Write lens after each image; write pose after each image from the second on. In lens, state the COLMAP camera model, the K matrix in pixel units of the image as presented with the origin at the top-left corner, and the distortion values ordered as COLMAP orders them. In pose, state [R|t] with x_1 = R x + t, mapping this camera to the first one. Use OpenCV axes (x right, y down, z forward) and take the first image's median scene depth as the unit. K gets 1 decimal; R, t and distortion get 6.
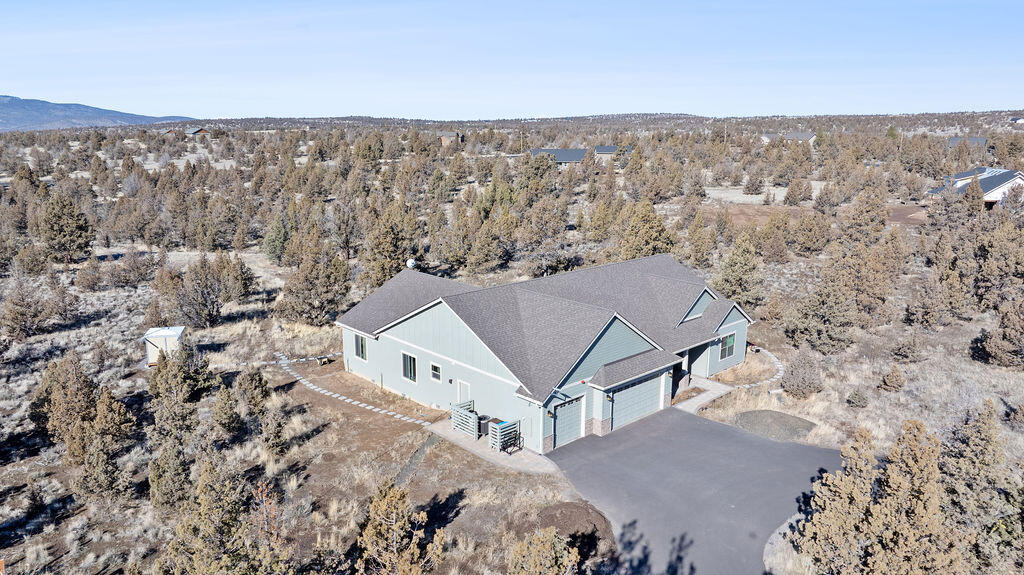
lens RADIAL K [[719.8, 0, 517.2], [0, 719.8, 292.4], [0, 0, 1]] dist [-0.023993, 0.015592]
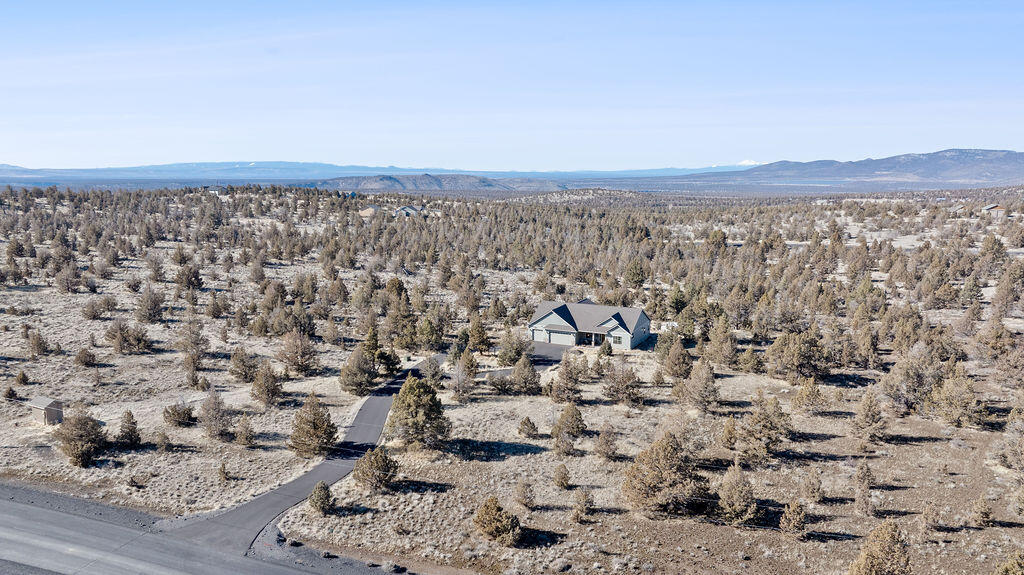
lens RADIAL K [[719.8, 0, 511.7], [0, 719.8, 280.5], [0, 0, 1]] dist [-0.023993, 0.015592]
pose [[0.353557, 0.125981, -0.926891, 3.199018], [-0.204823, 0.977269, 0.054700, -0.262794], [0.912713, 0.170509, 0.371324, -0.565008]]
